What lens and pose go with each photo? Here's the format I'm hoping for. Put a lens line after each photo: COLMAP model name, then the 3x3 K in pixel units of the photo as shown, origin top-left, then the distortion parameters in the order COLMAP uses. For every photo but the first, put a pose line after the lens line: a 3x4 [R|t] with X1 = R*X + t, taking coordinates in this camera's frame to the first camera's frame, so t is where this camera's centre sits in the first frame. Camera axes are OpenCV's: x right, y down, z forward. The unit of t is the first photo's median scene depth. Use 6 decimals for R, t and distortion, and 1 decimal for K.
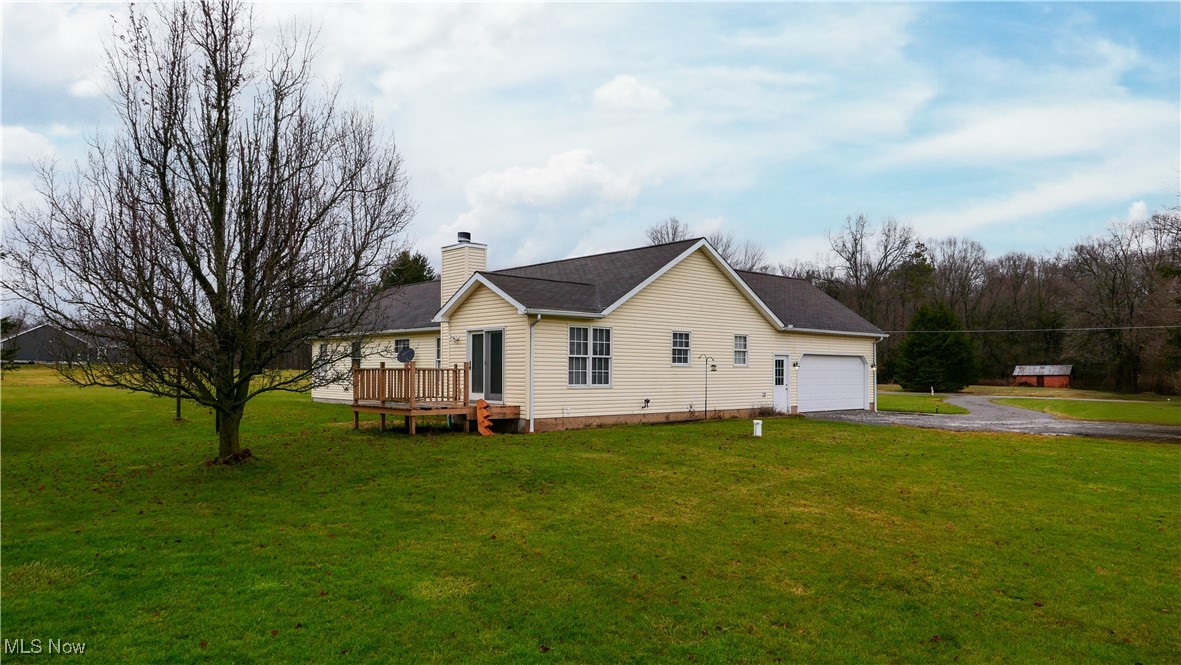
lens RADIAL K [[789.0, 0, 596.4], [0, 789.0, 351.3], [0, 0, 1]] dist [-0.019634, 0.000863]
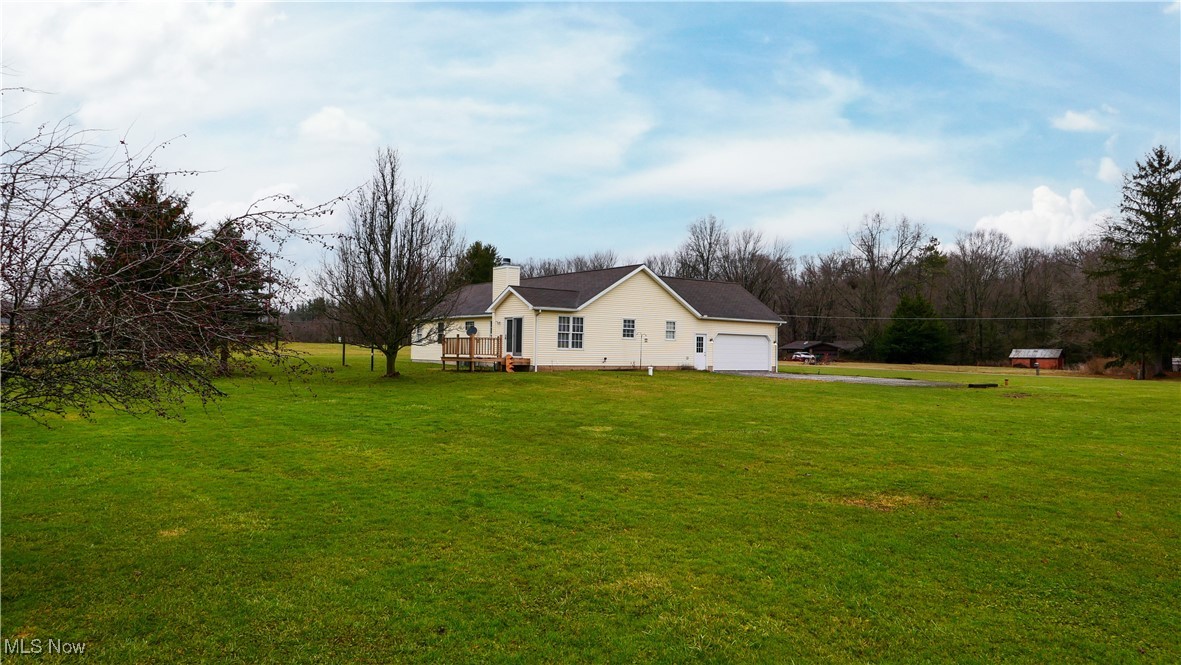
lens RADIAL K [[789.0, 0, 596.4], [0, 789.0, 351.3], [0, 0, 1]] dist [-0.019634, 0.000863]
pose [[0.995827, 0.014313, -0.090135, 0.191783], [-0.012098, 0.999612, 0.025070, 0.002907], [0.090459, -0.023875, 0.995614, -0.711112]]
